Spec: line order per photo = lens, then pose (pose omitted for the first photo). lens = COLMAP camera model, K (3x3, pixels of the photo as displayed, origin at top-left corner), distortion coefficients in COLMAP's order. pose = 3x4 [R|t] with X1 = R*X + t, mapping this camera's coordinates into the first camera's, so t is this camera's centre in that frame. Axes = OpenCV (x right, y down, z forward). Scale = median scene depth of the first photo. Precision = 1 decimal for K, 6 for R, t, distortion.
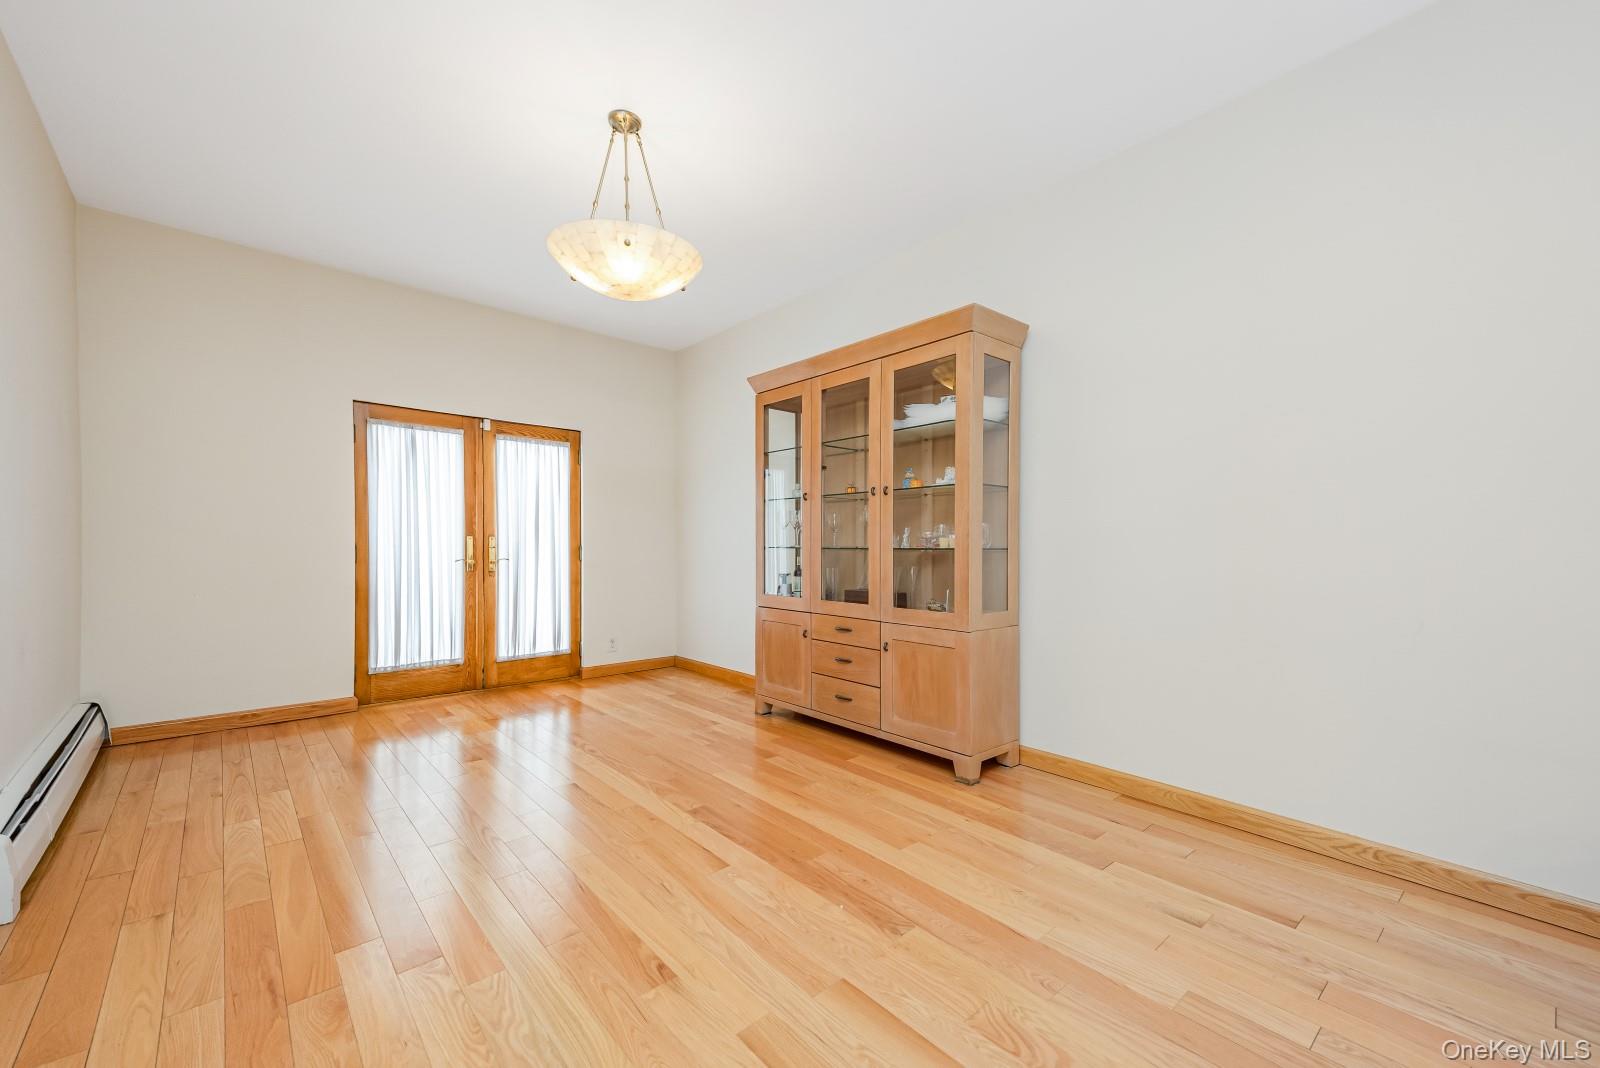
lens RADIAL K [[625.4, 0, 754.8], [0, 625.4, 550.6], [0, 0, 1]] dist [0.025197, -0.000058]
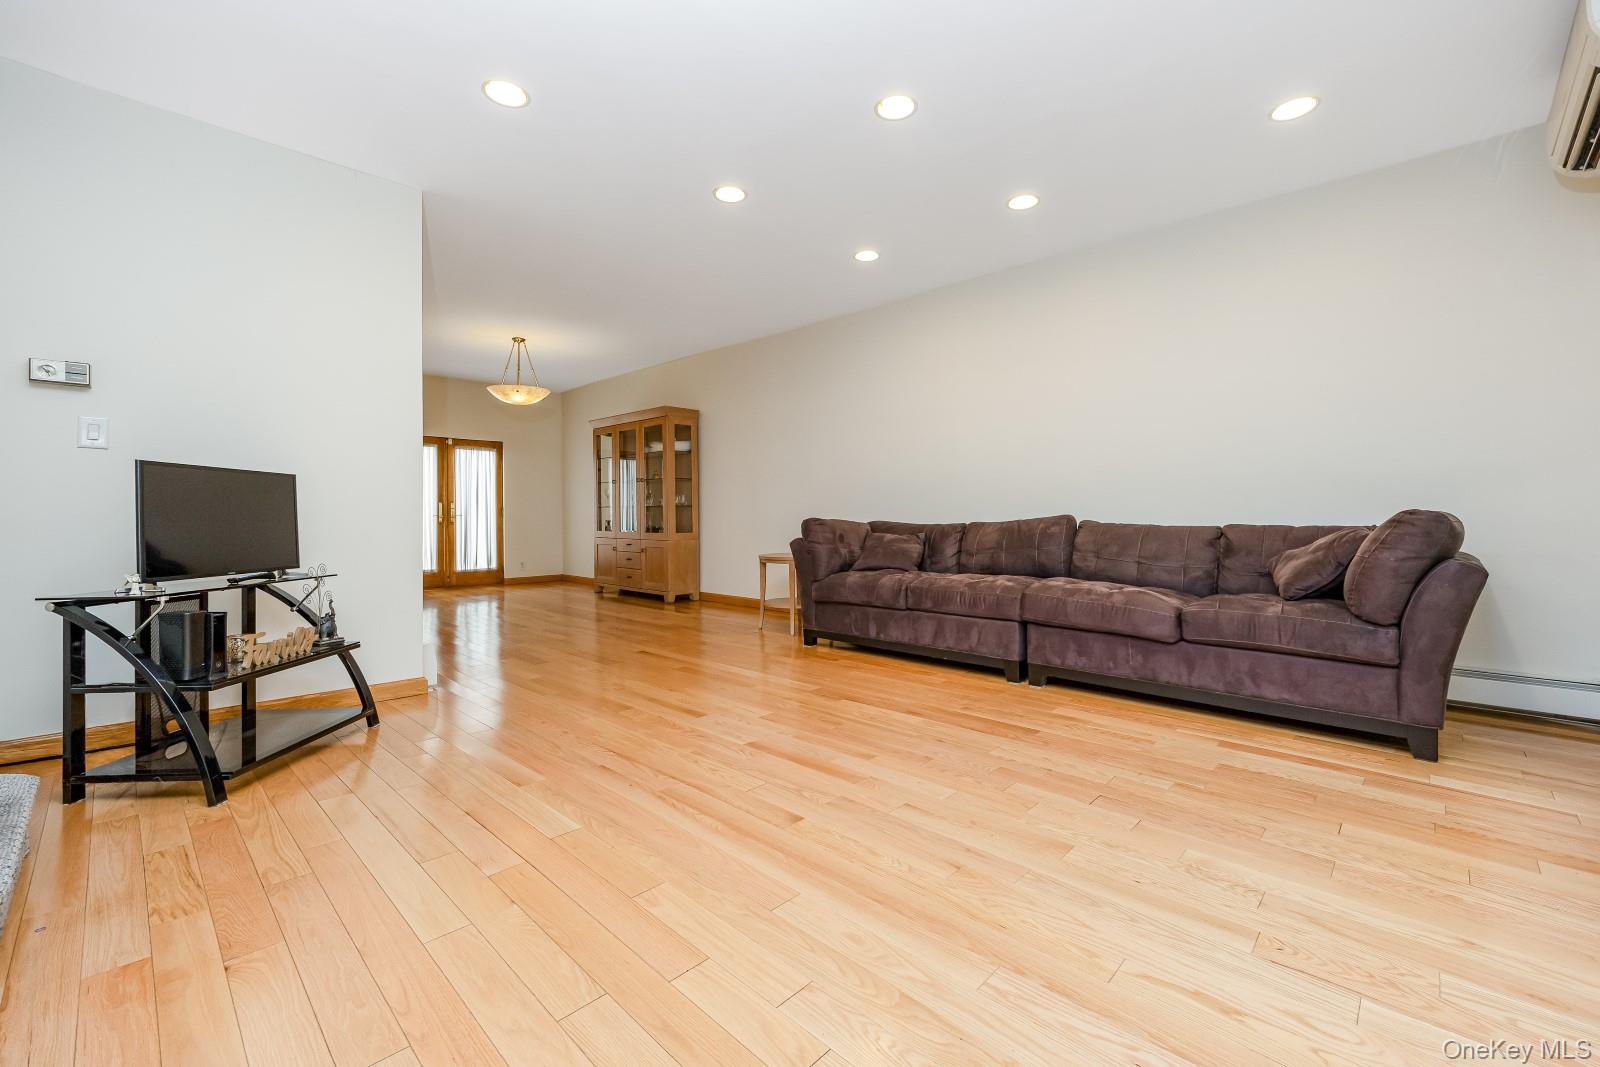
lens RADIAL K [[659.2, 0, 763.3], [0, 659.2, 491.9], [0, 0, 1]] dist [-0.008255, 0.001502]
pose [[0.996007, -0.008155, 0.088903, 0.317503], [0.011883, 0.999069, -0.041478, 0.035449], [-0.088482, 0.042368, 0.995176, -1.008275]]
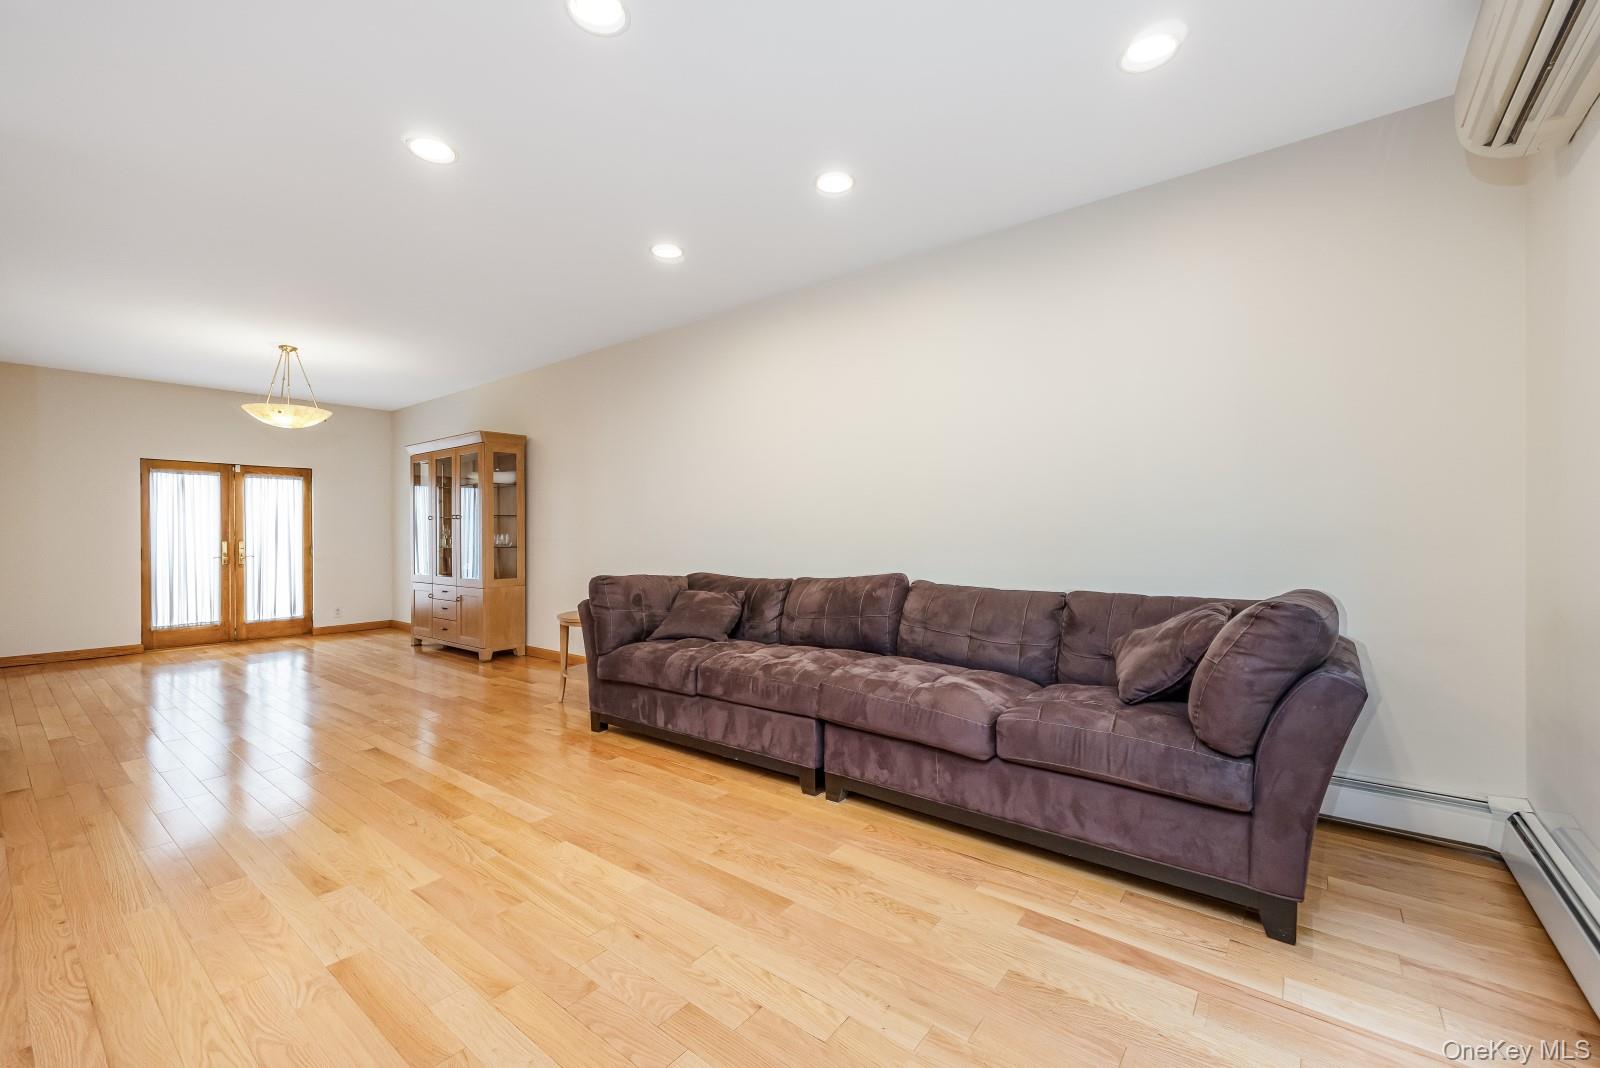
lens RADIAL K [[659.2, 0, 752.6], [0, 659.2, 534.4], [0, 0, 1]] dist [-0.008255, 0.001502]
pose [[0.983436, -0.014884, 0.180641, 0.540769], [0.015930, 0.999864, -0.004342, -0.014988], [-0.180552, 0.007148, 0.983540, -0.832354]]
